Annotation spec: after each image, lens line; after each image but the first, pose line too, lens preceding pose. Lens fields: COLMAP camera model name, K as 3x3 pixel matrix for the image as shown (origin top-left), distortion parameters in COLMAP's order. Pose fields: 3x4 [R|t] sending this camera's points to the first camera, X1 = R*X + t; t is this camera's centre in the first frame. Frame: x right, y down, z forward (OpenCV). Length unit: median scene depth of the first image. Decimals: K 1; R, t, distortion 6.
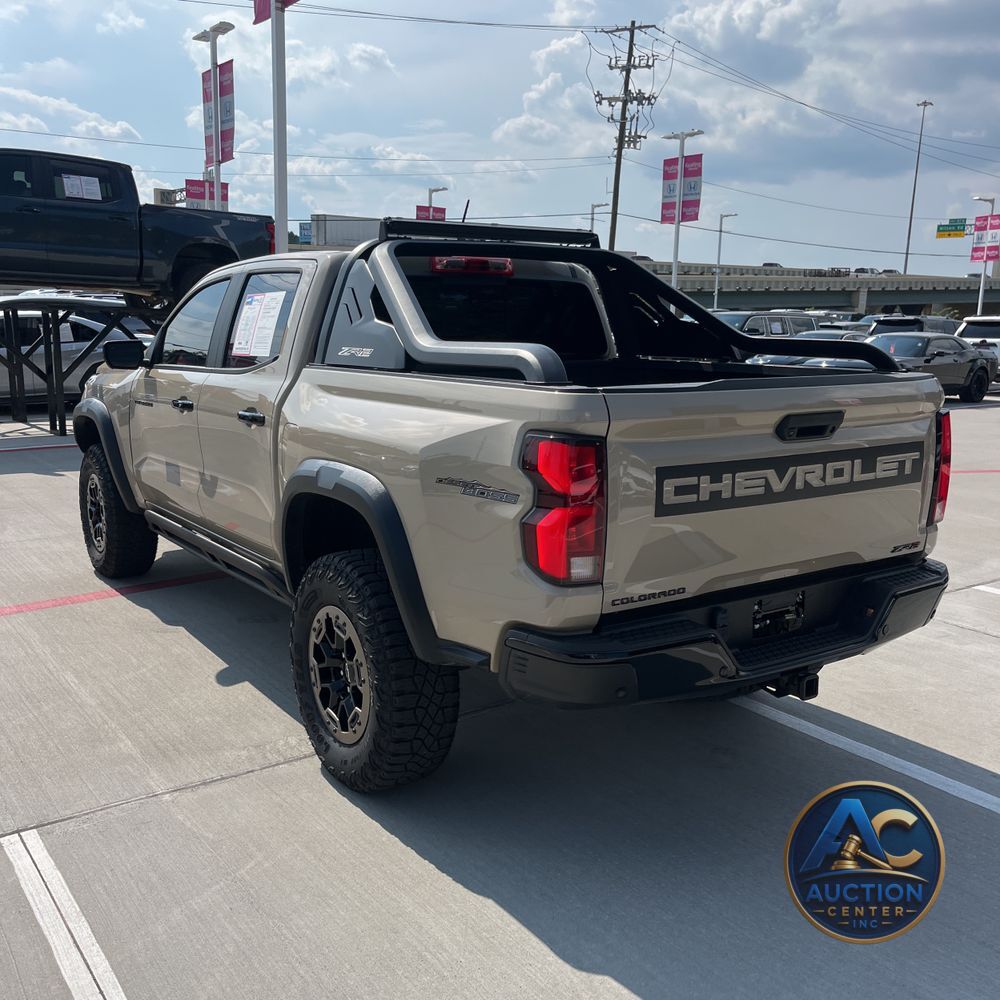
lens RADIAL K [[1015.9, 0, 494.5], [0, 1015.9, 508.6], [0, 0, 1]] dist [0.029554, -0.006295]
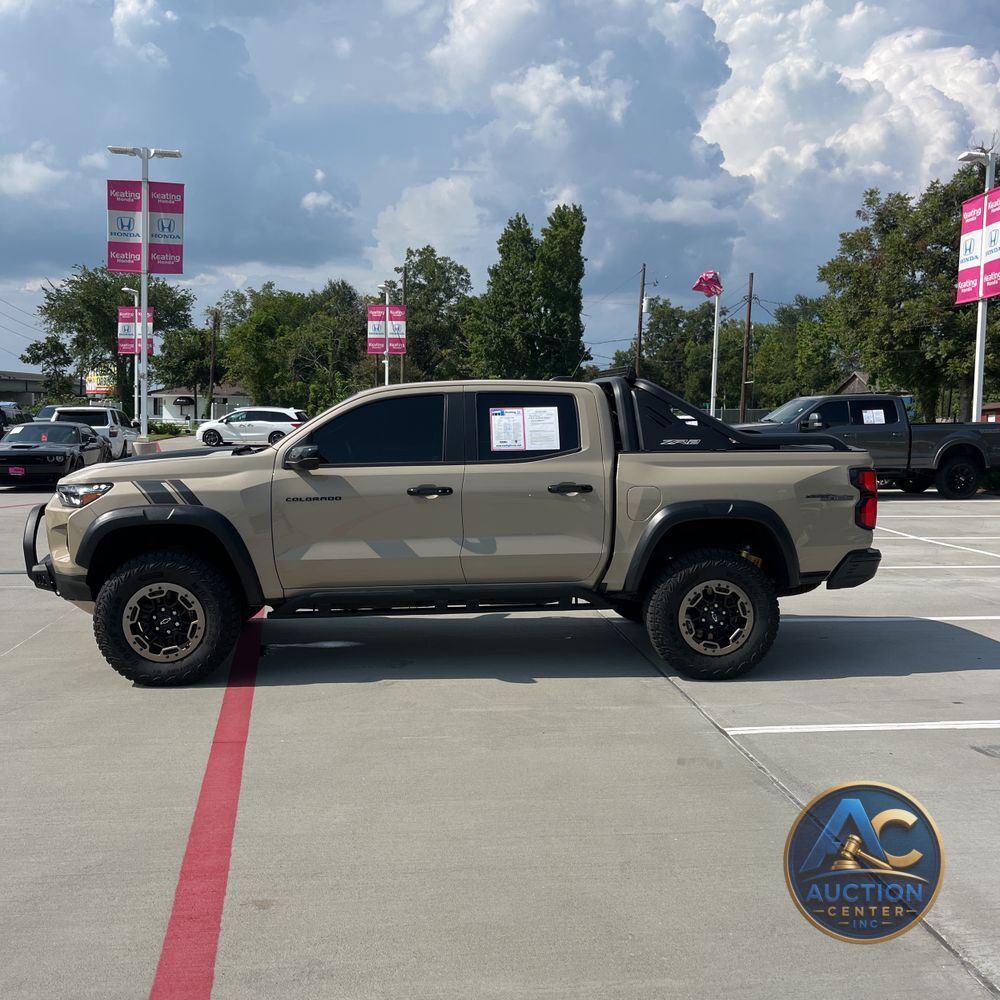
lens RADIAL K [[1015.9, 0, 494.5], [0, 1015.9, 508.6], [0, 0, 1]] dist [0.029554, -0.006295]
pose [[0.488408, -0.089544, 0.868009, -0.173723], [0.159808, 0.987076, 0.011907, -0.010431], [-0.857857, 0.132899, 0.496406, 0.037339]]
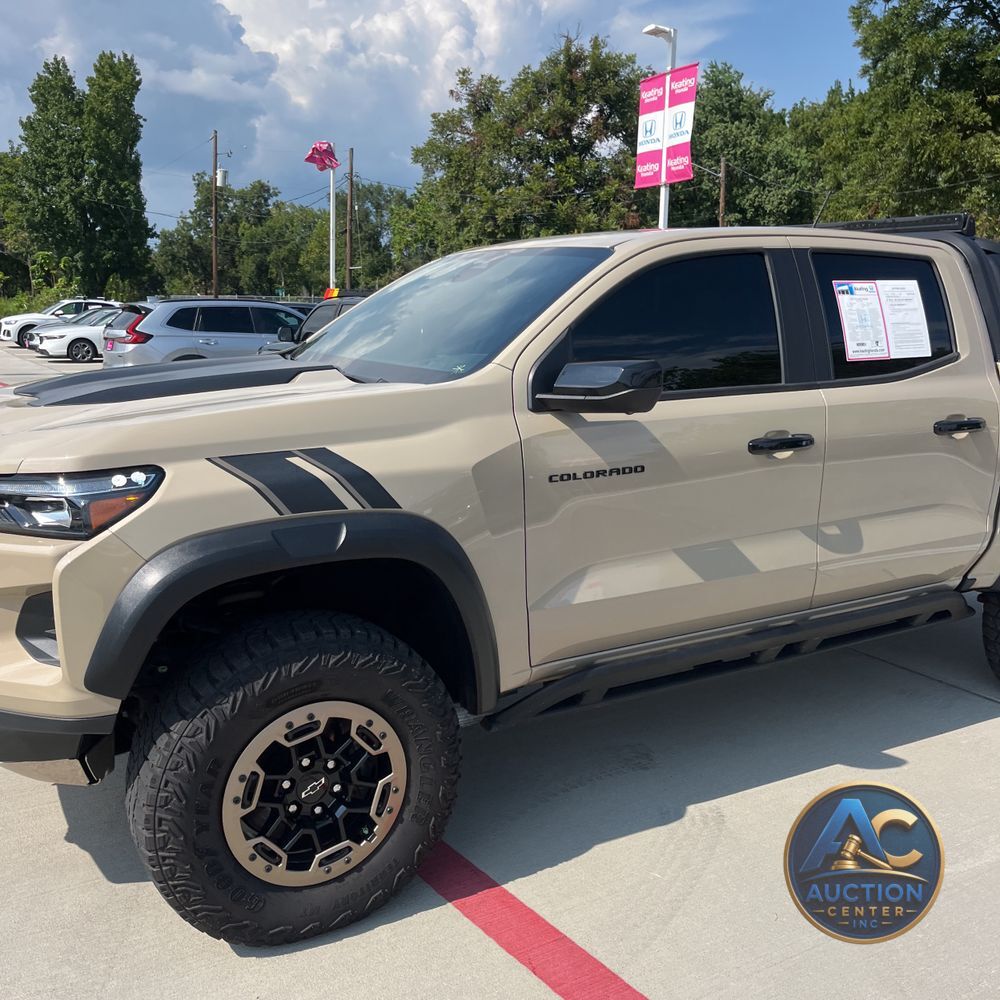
lens RADIAL K [[1015.9, 0, 494.5], [0, 1015.9, 508.6], [0, 0, 1]] dist [0.029554, -0.006295]
pose [[0.067731, -0.205434, 0.976324, -0.122653], [0.171364, 0.966424, 0.191463, -0.027695], [-0.982877, 0.154339, 0.100661, 0.141510]]
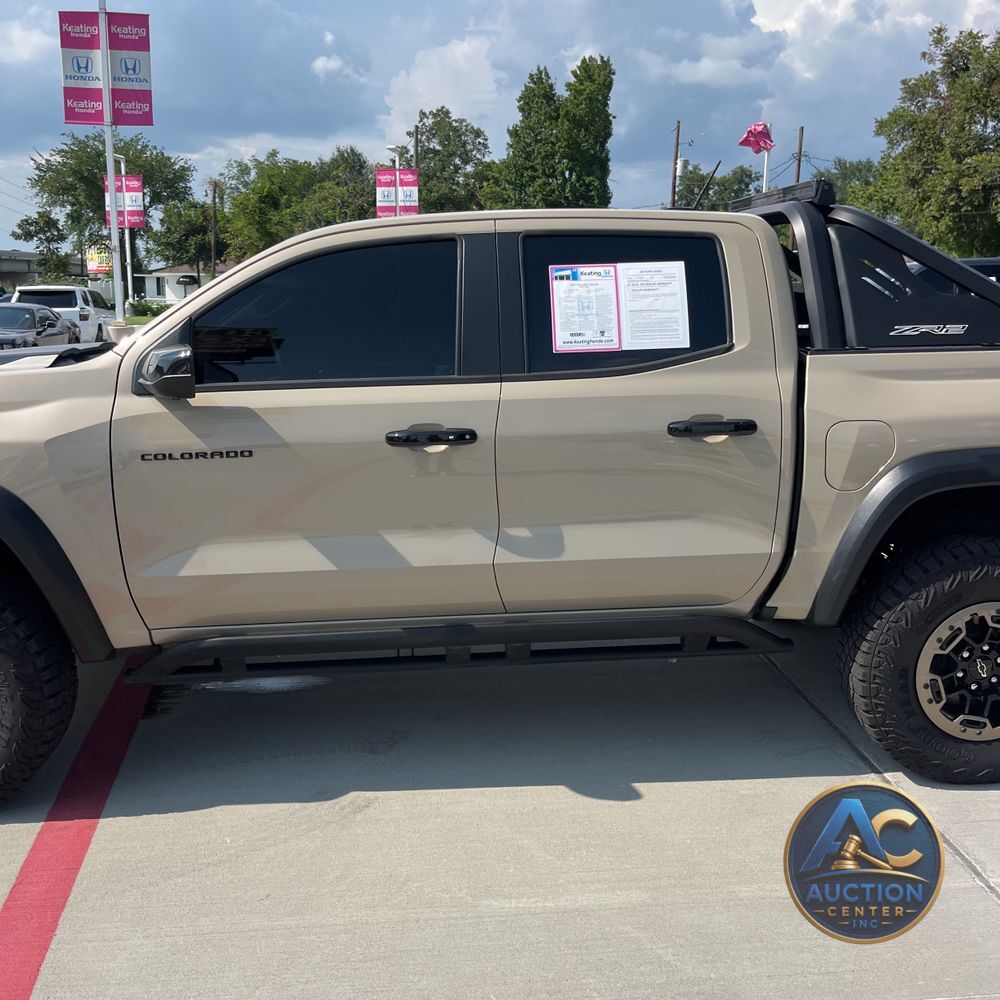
lens RADIAL K [[1022.8, 0, 496.8], [0, 1022.8, 503.7], [0, 0, 1]] dist [0.027031, -0.019980]
pose [[0.502316, -0.189954, 0.843561, -0.105252], [0.169642, 0.978262, 0.119269, -0.016431], [-0.847880, 0.083192, 0.523621, 0.079478]]
